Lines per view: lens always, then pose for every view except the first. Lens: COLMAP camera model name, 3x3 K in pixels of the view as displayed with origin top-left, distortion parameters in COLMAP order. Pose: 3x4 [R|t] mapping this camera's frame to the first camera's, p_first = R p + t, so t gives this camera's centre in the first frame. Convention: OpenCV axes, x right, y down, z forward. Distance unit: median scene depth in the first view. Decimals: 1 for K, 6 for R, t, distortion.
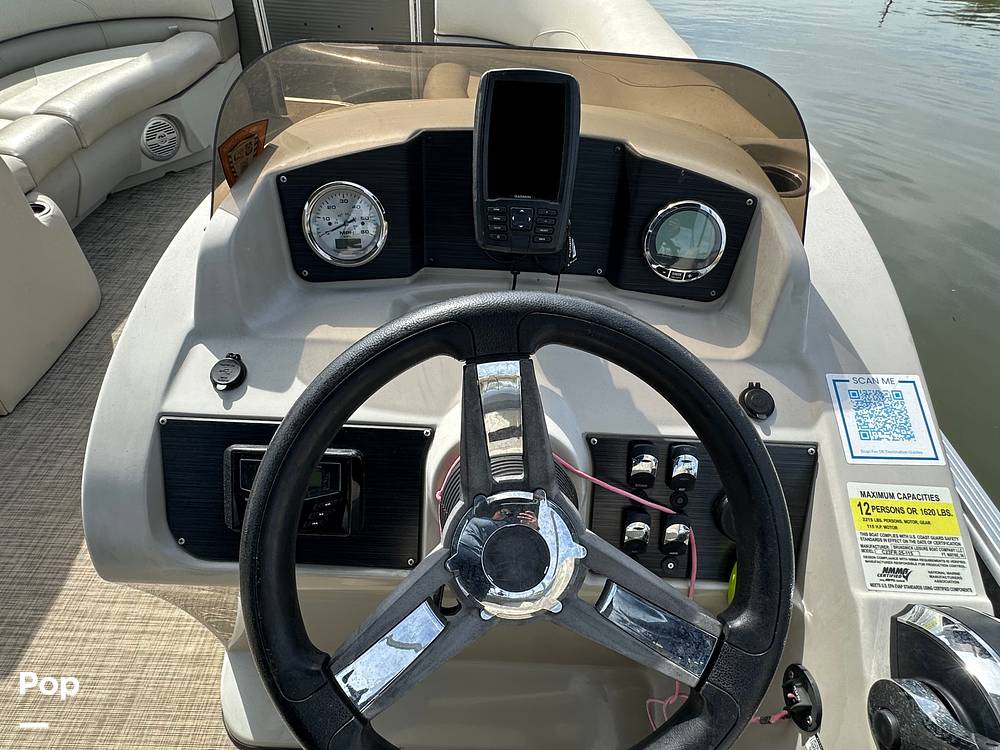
lens RADIAL K [[560.3, 0, 500.0], [0, 560.3, 375.0], [0, 0, 1]] dist [0.002743, 0.000668]
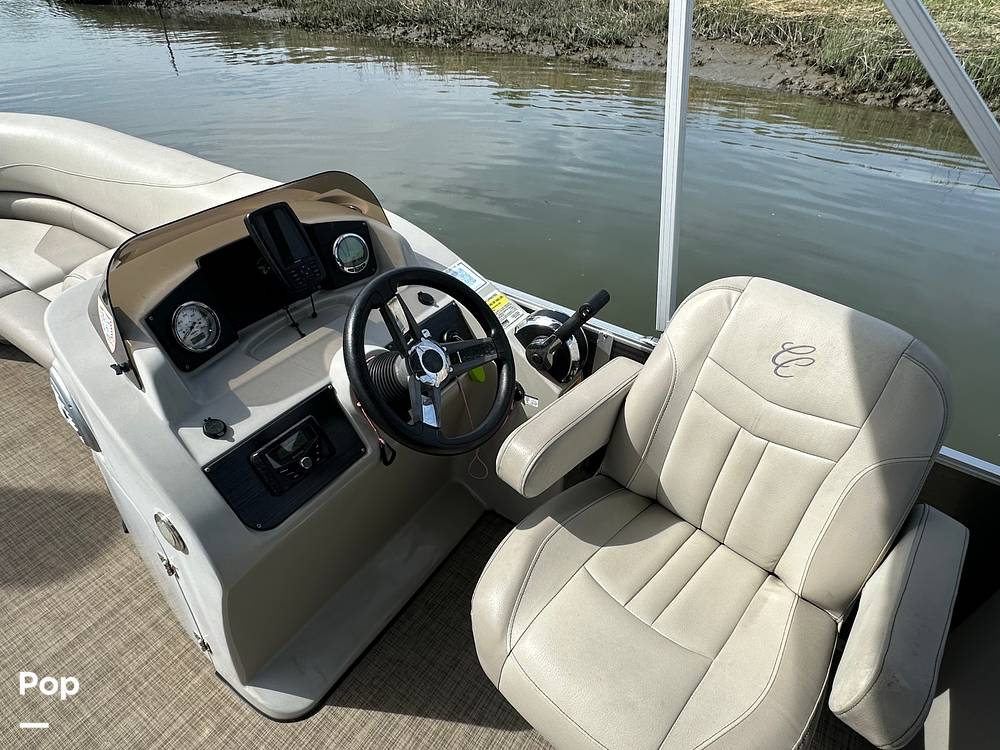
lens RADIAL K [[560.3, 0, 500.0], [0, 560.3, 375.0], [0, 0, 1]] dist [0.002743, 0.000668]
pose [[0.531445, -0.537275, 0.654906, -1.004284], [0.582507, 0.793106, 0.177958, 0.065386], [-0.615022, 0.286912, 0.734458, -0.719641]]
